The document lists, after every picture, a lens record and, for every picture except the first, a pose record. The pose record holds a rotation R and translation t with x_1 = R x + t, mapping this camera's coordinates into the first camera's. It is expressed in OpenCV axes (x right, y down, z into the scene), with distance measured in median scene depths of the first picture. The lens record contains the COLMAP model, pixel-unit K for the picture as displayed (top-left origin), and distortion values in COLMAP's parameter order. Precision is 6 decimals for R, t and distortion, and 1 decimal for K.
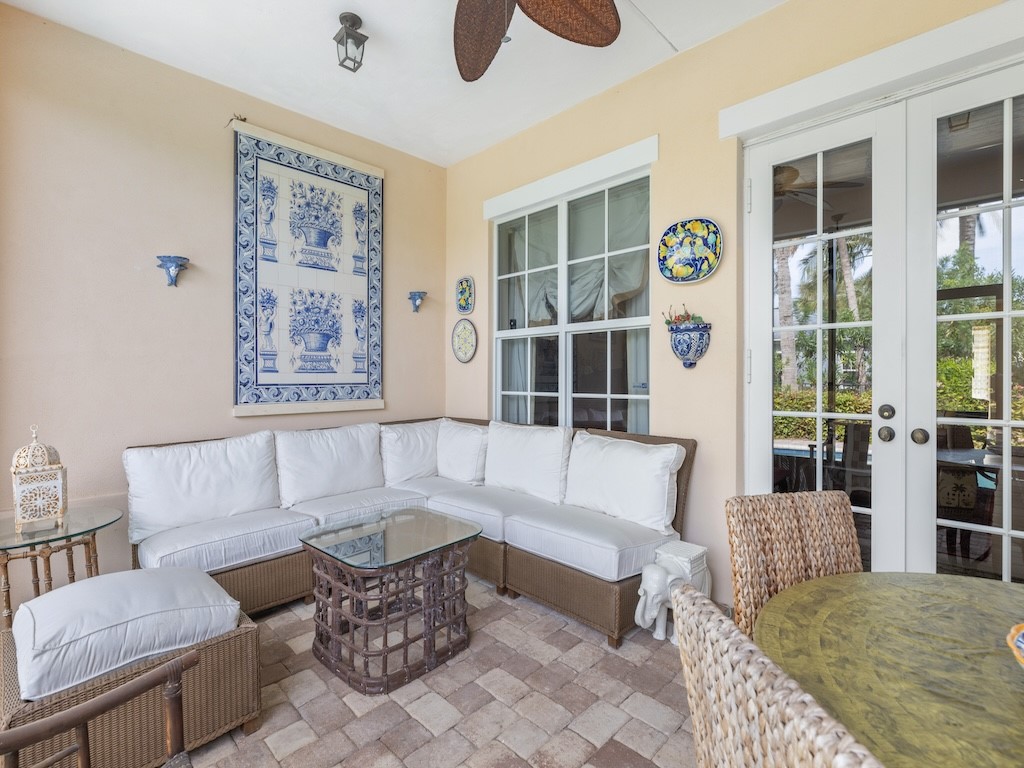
lens RADIAL K [[478.6, 0, 512.0], [0, 478.6, 384.0], [0, 0, 1]] dist [-0.000536, -0.000038]
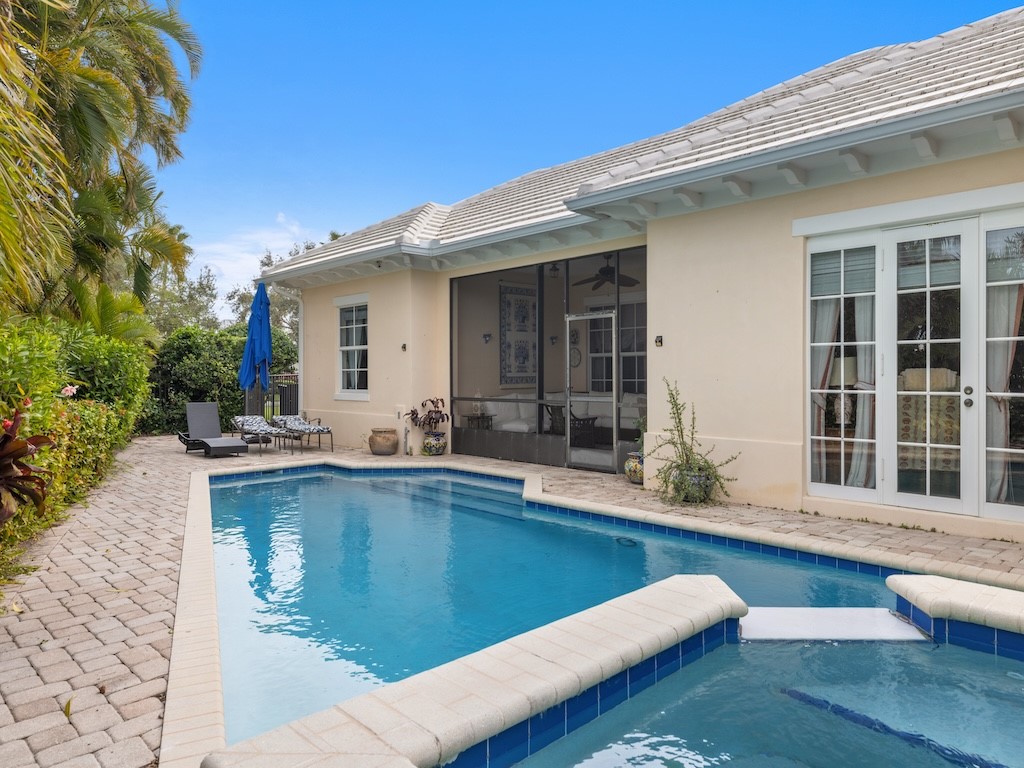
lens RADIAL K [[683.1, 0, 512.0], [0, 683.1, 384.0], [0, 0, 1]] dist [-0.000307, -0.000023]
pose [[0.999770, -0.004061, -0.021079, -0.403661], [0.004203, 0.999969, 0.006716, 0.014521], [0.021051, -0.006803, 0.999755, -2.772785]]
